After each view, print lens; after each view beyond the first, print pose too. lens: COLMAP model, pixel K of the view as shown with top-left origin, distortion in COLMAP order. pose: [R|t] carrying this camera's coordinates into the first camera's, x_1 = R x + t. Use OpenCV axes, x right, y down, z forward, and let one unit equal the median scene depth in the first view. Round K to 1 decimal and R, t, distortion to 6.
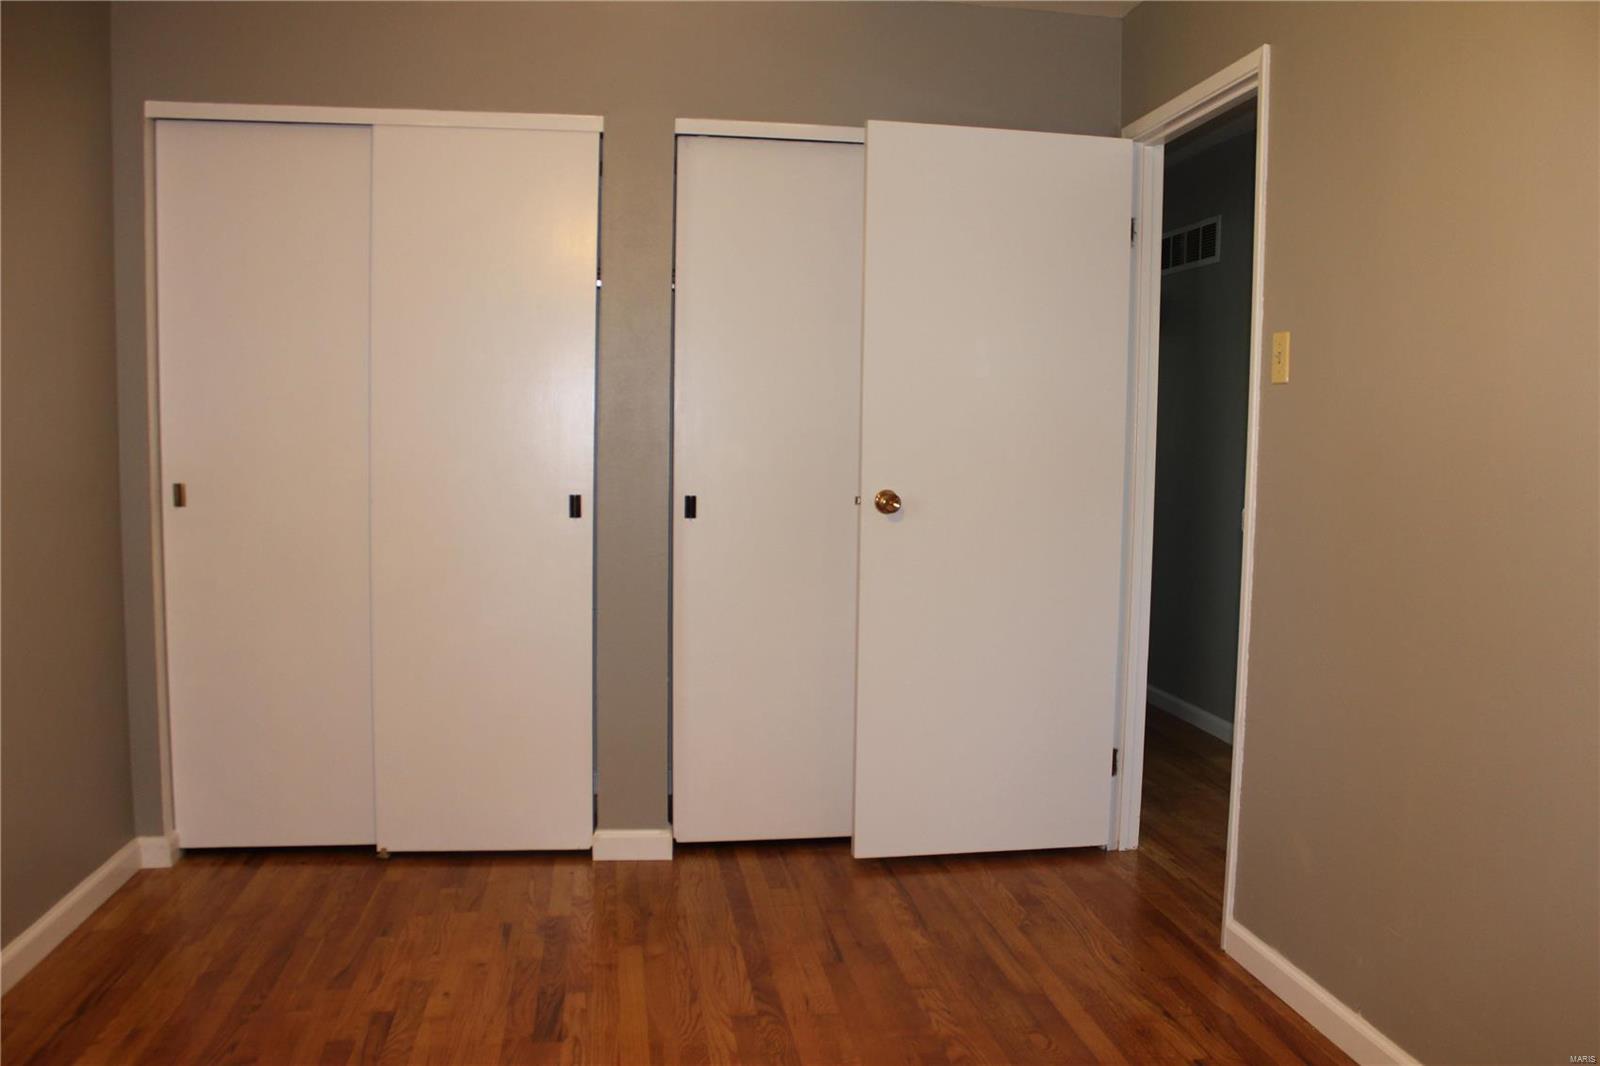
lens RADIAL K [[1334.7, 0, 806.0], [0, 1334.7, 557.8], [0, 0, 1]] dist [-0.162918, 0.151030]
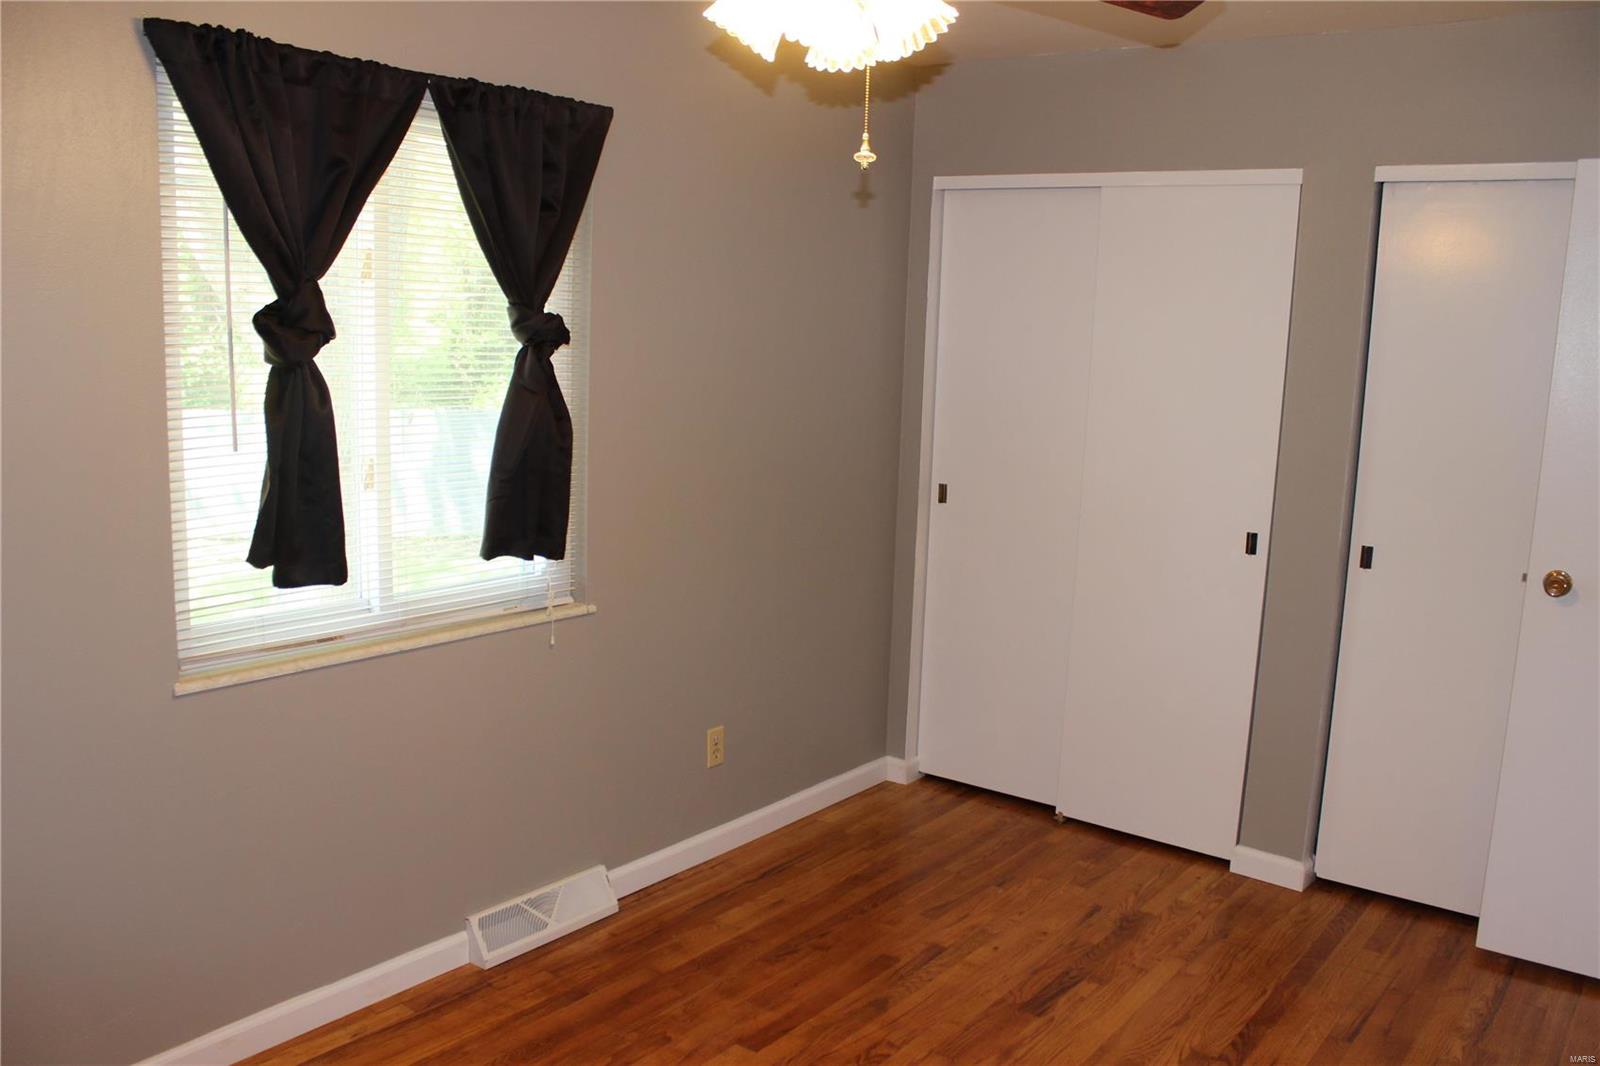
lens RADIAL K [[1334.7, 0, 806.0], [0, 1334.7, 557.8], [0, 0, 1]] dist [-0.162918, 0.151030]
pose [[0.697915, 0.136758, -0.703002, 0.329474], [-0.087497, 0.990527, 0.105829, -0.111843], [0.710816, -0.012349, 0.703270, 0.012476]]
